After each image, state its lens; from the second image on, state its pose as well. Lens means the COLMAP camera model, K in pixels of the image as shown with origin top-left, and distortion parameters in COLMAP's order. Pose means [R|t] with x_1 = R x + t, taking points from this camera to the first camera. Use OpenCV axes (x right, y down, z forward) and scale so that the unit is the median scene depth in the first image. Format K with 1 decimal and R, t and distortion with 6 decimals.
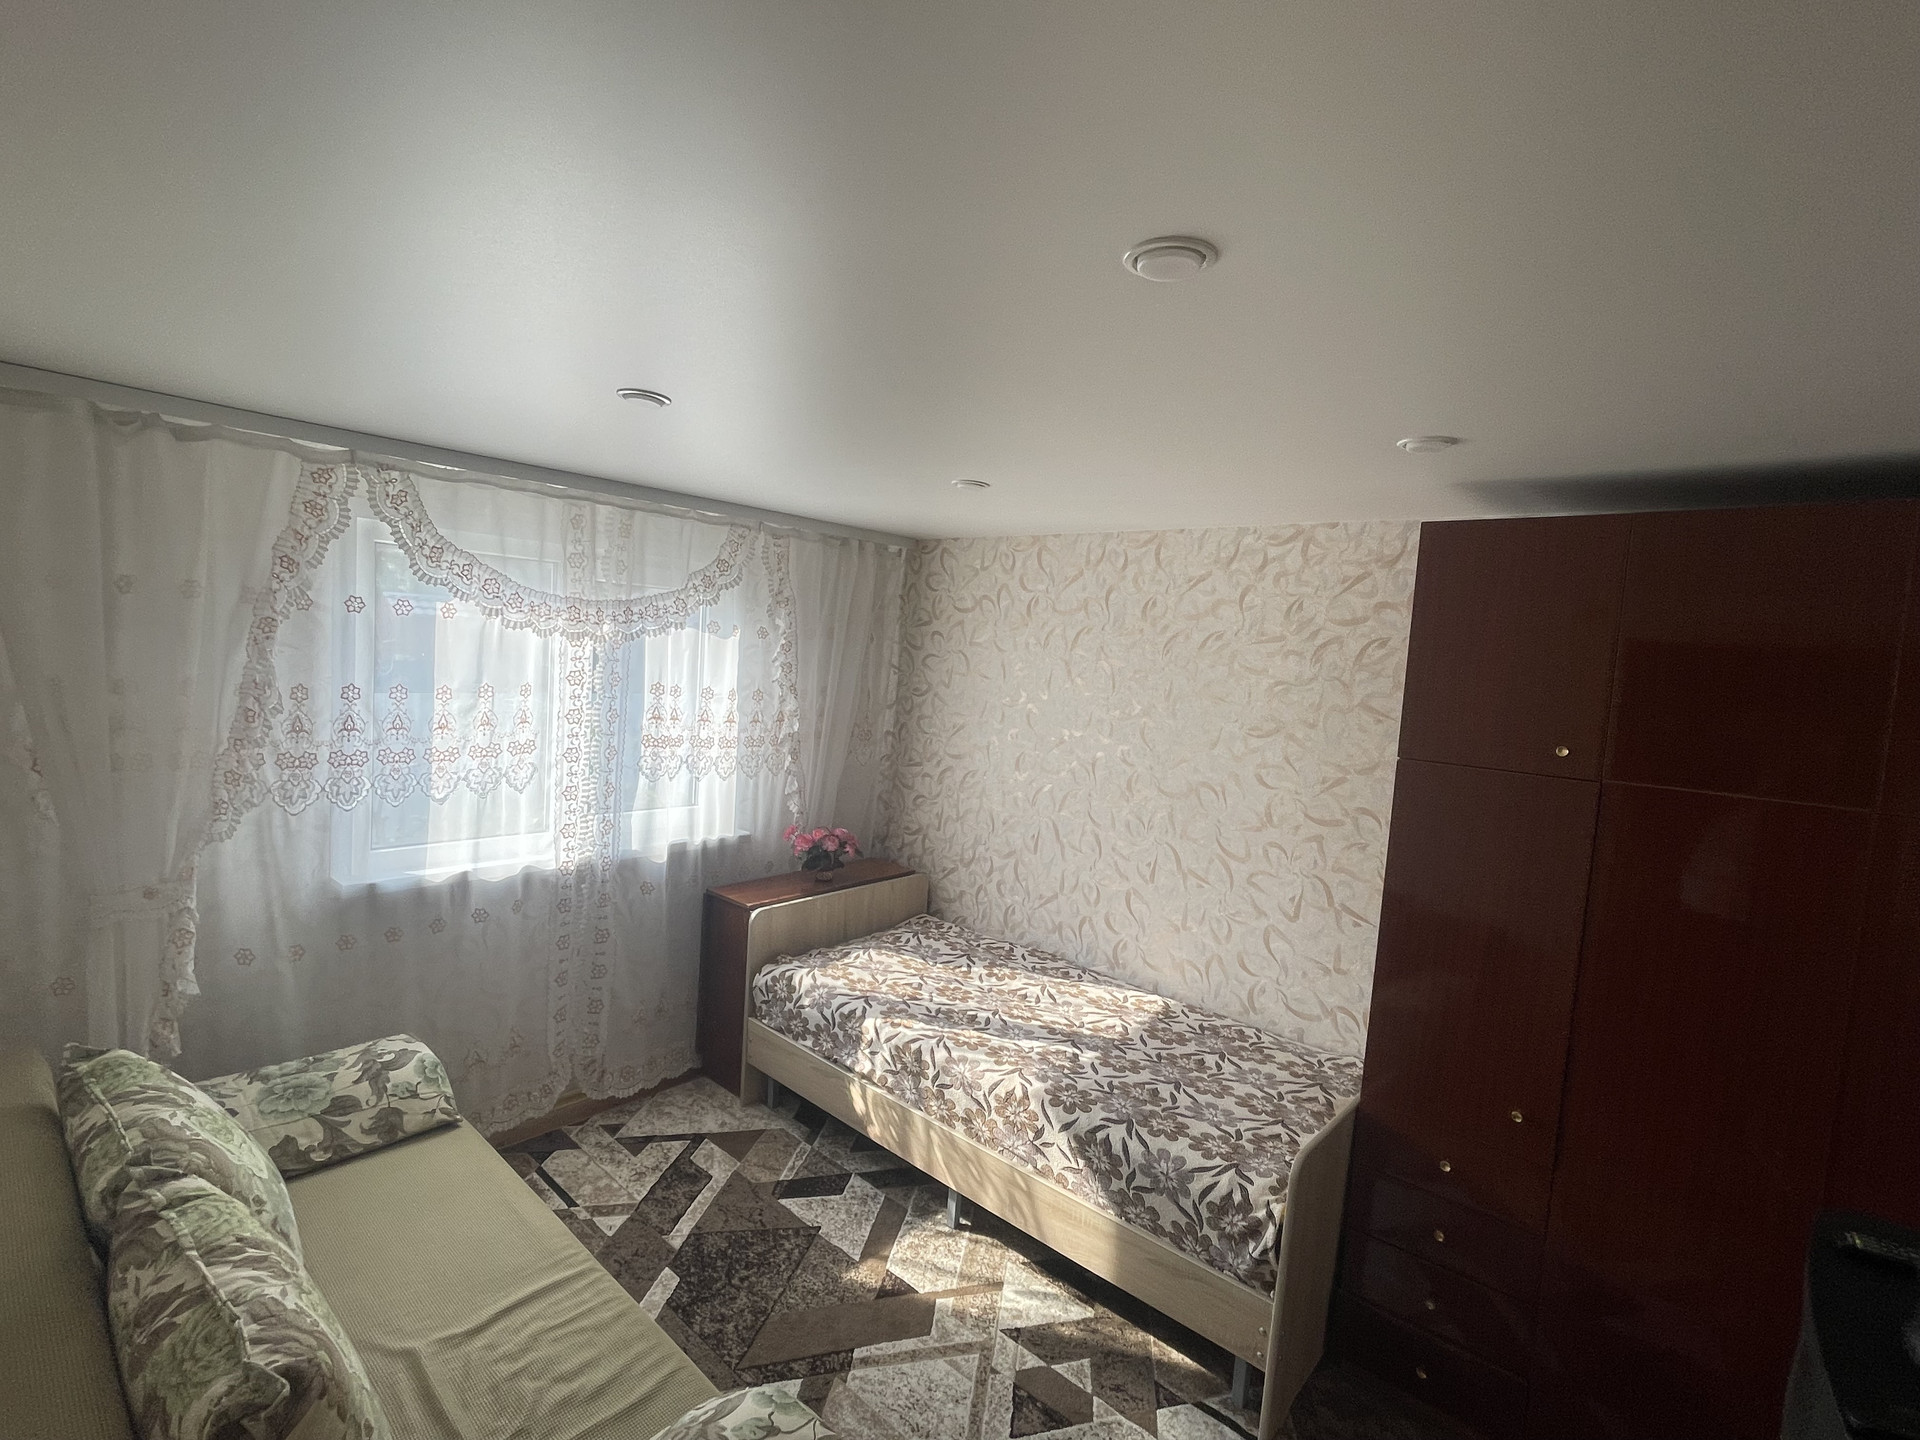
lens RADIAL K [[913.2, 0, 958.6], [0, 913.2, 723.6], [0, 0, 1]] dist [-0.000551, 0.002318]
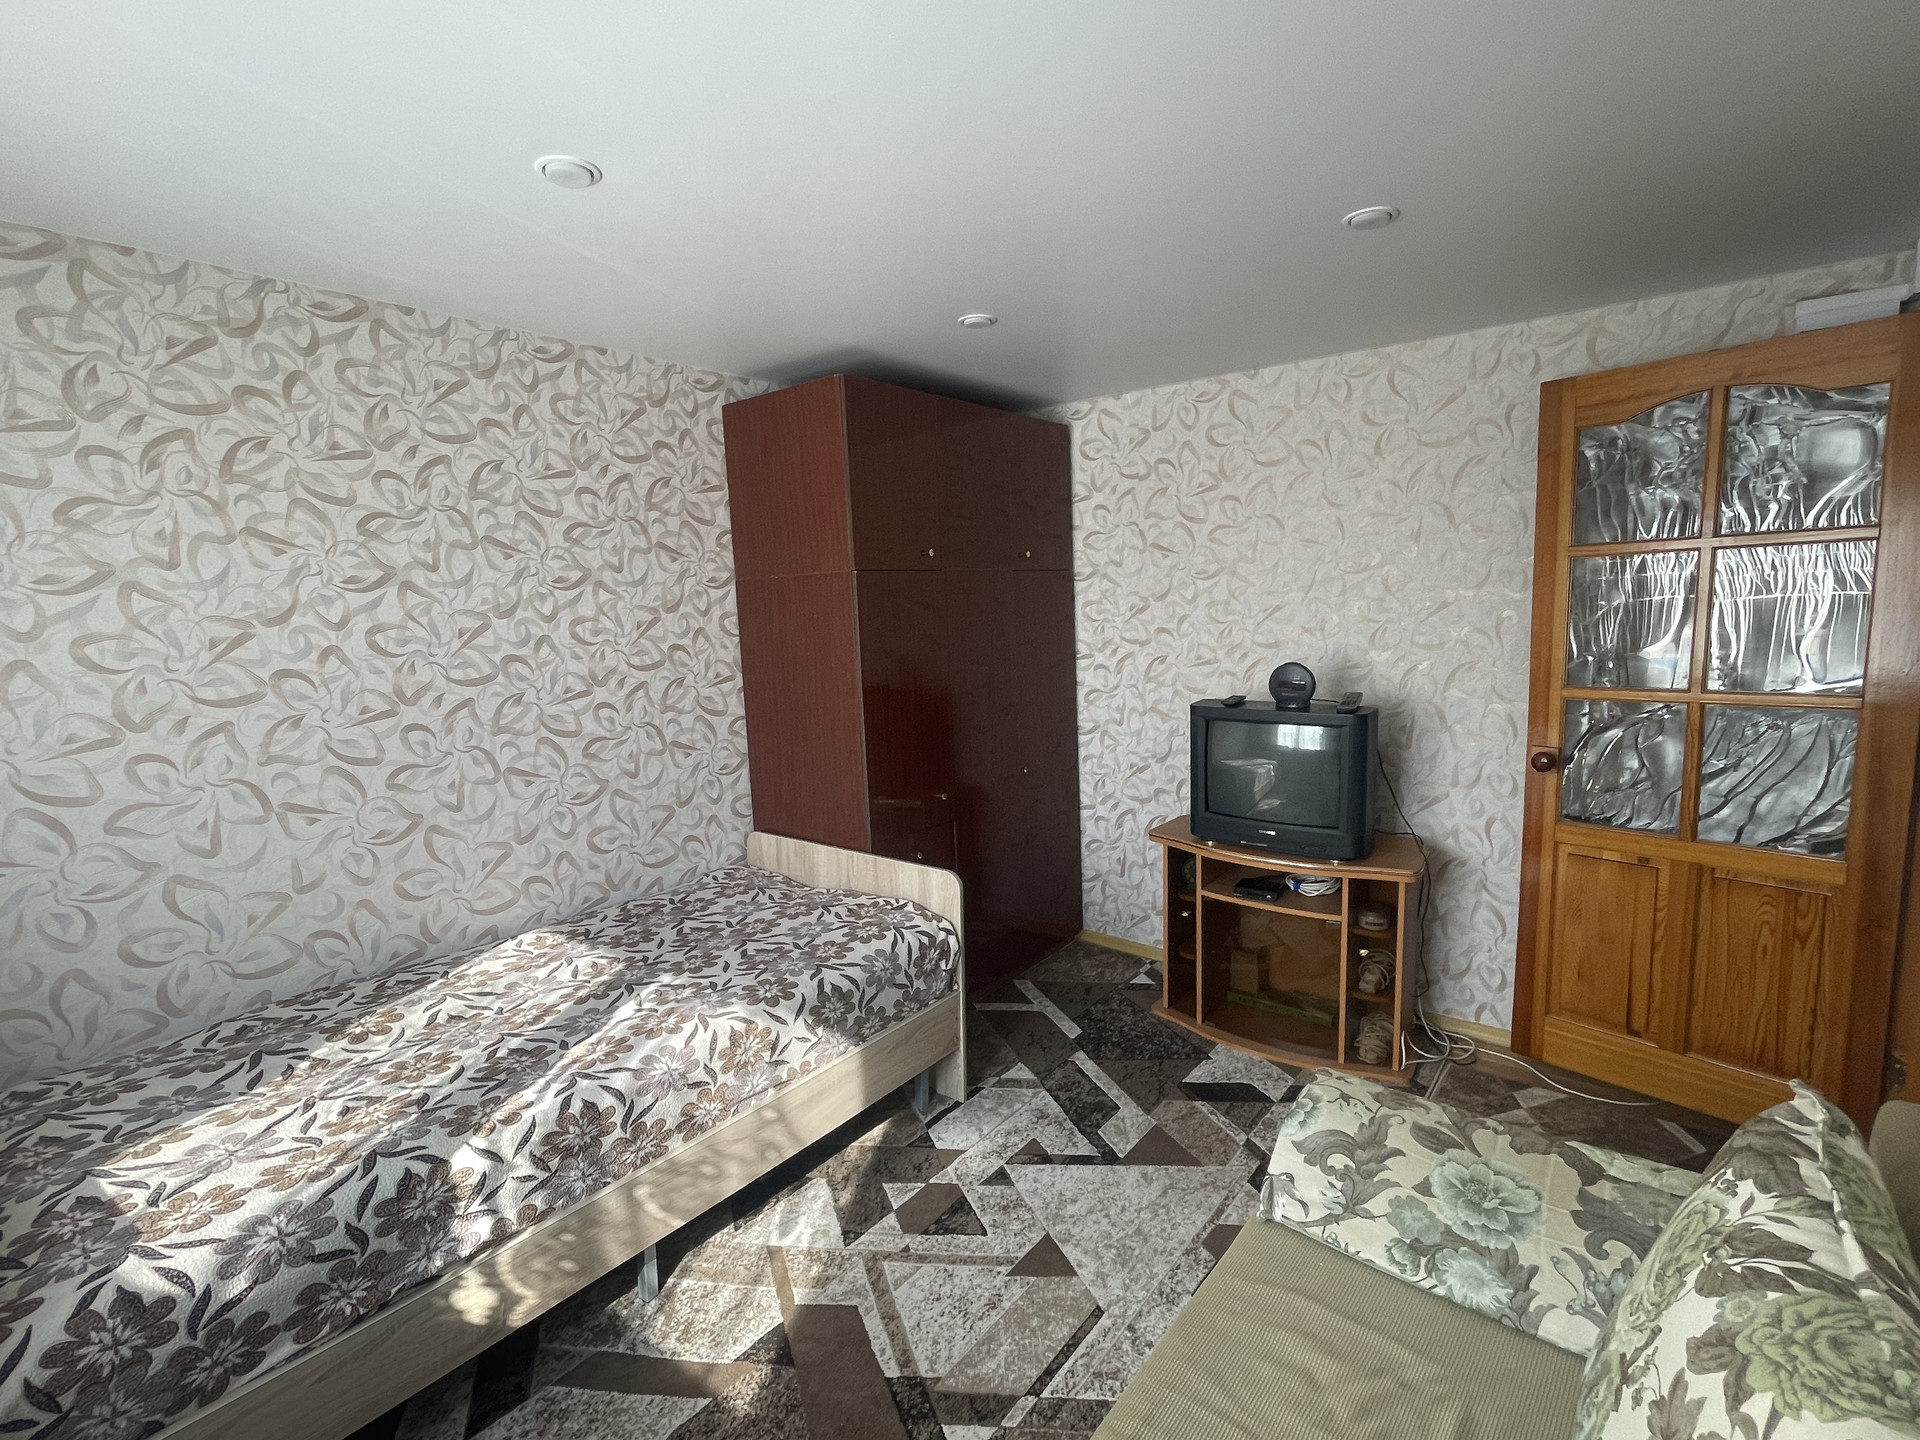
lens RADIAL K [[913.2, 0, 952.8], [0, 913.2, 722.7], [0, 0, 1]] dist [-0.000551, 0.002318]
pose [[-0.047476, -0.204927, 0.977625, -0.599328], [0.110907, 0.971596, 0.209049, -0.002122], [-0.992696, 0.118350, -0.023399, 0.712809]]
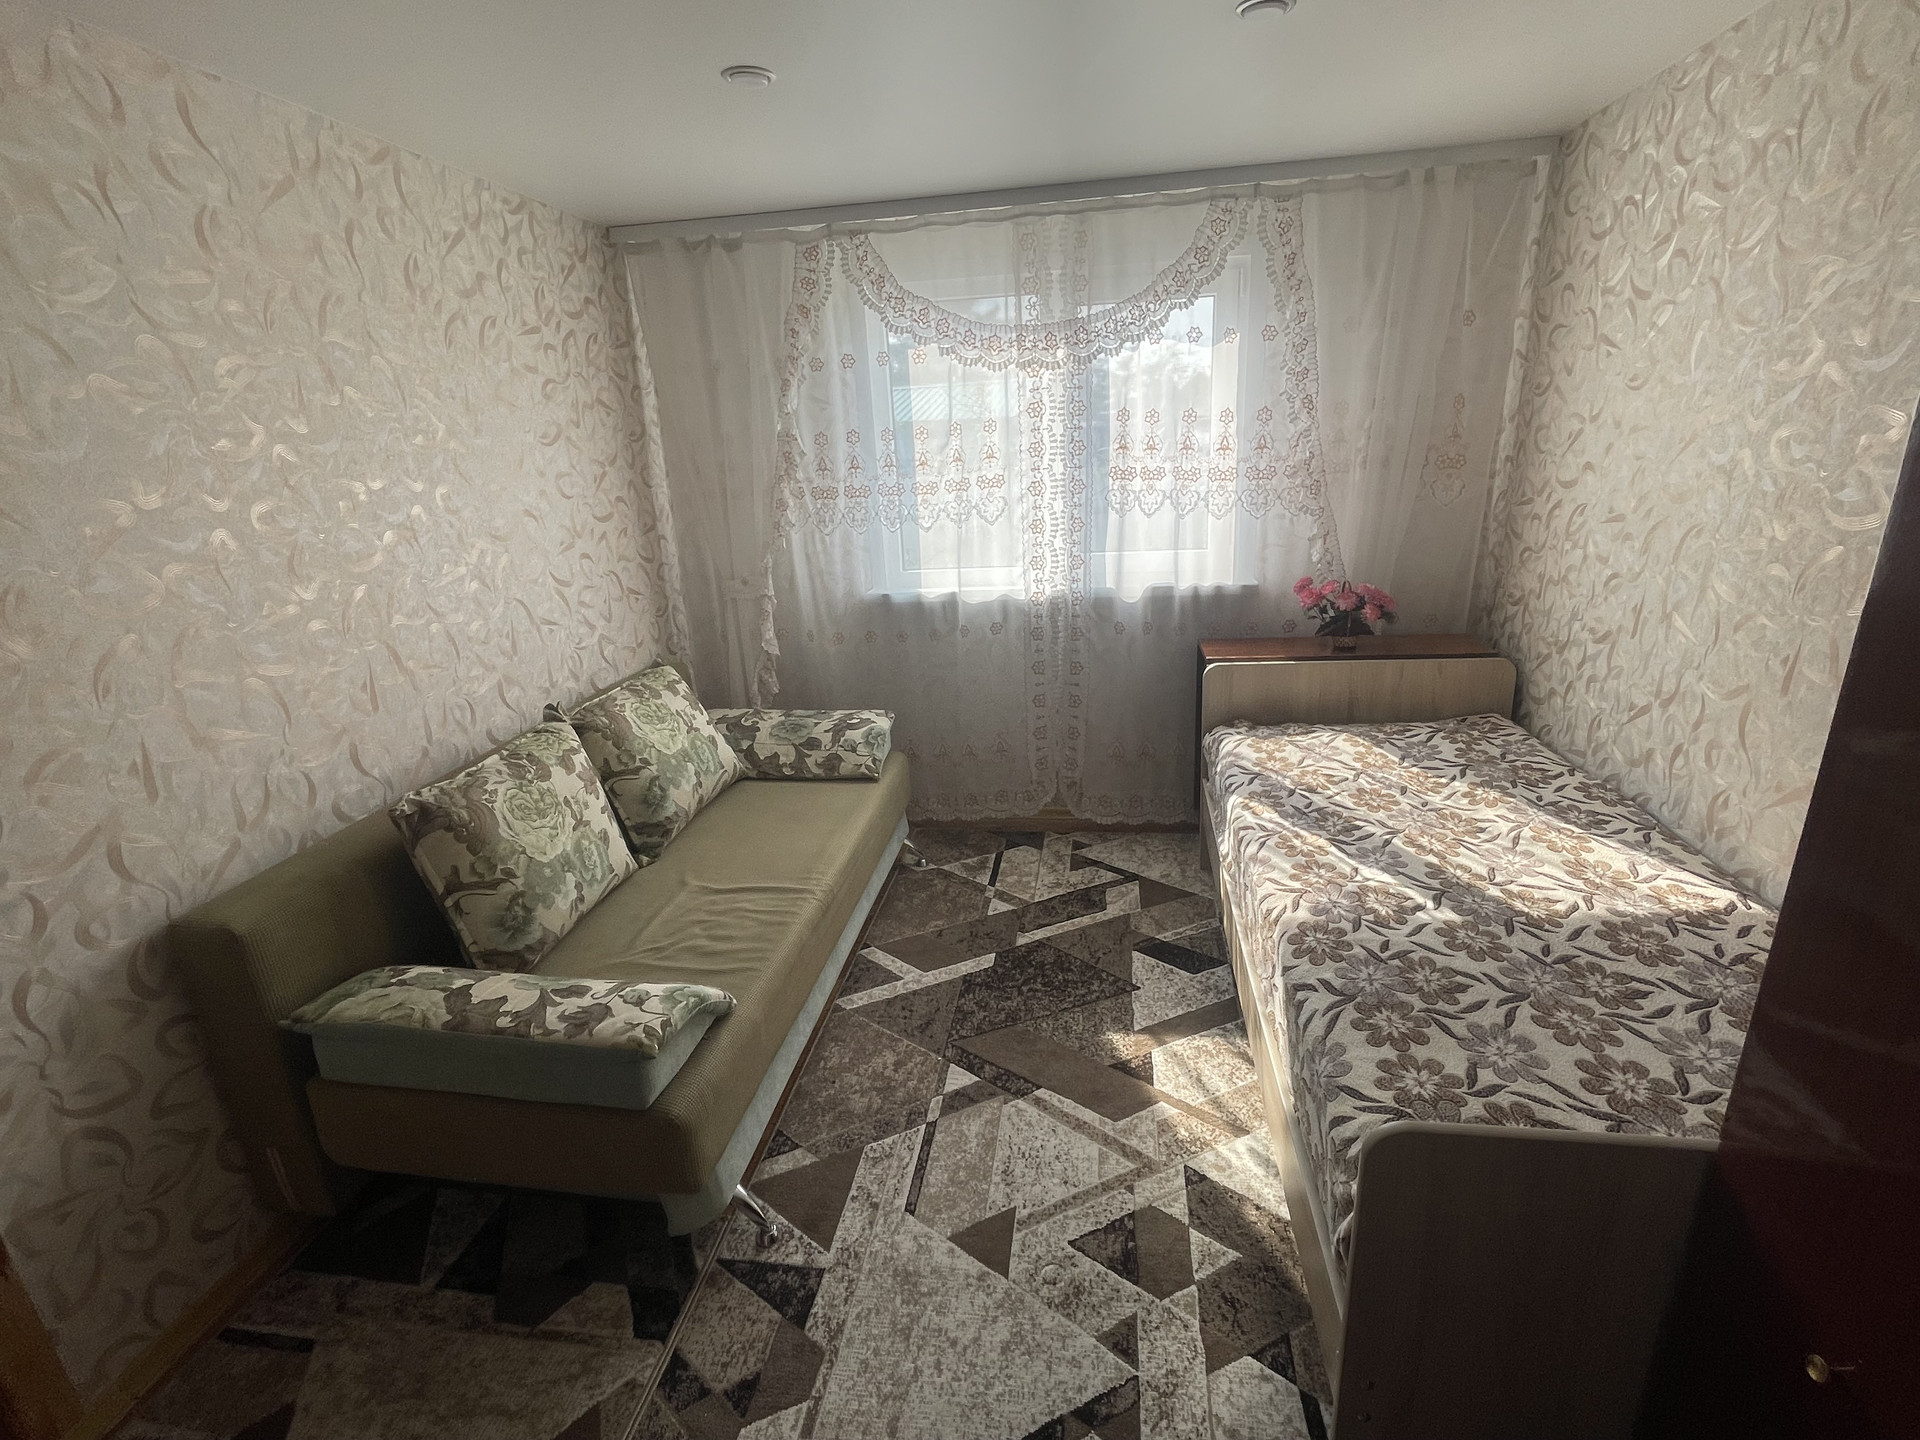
lens RADIAL K [[913.2, 0, 969.1], [0, 913.2, 722.8], [0, 0, 1]] dist [-0.000551, 0.002318]
pose [[0.539830, 0.162167, -0.826006, 0.459942], [0.016081, 0.979102, 0.202733, 0.088097], [0.841620, -0.122724, 0.525941, 0.377252]]
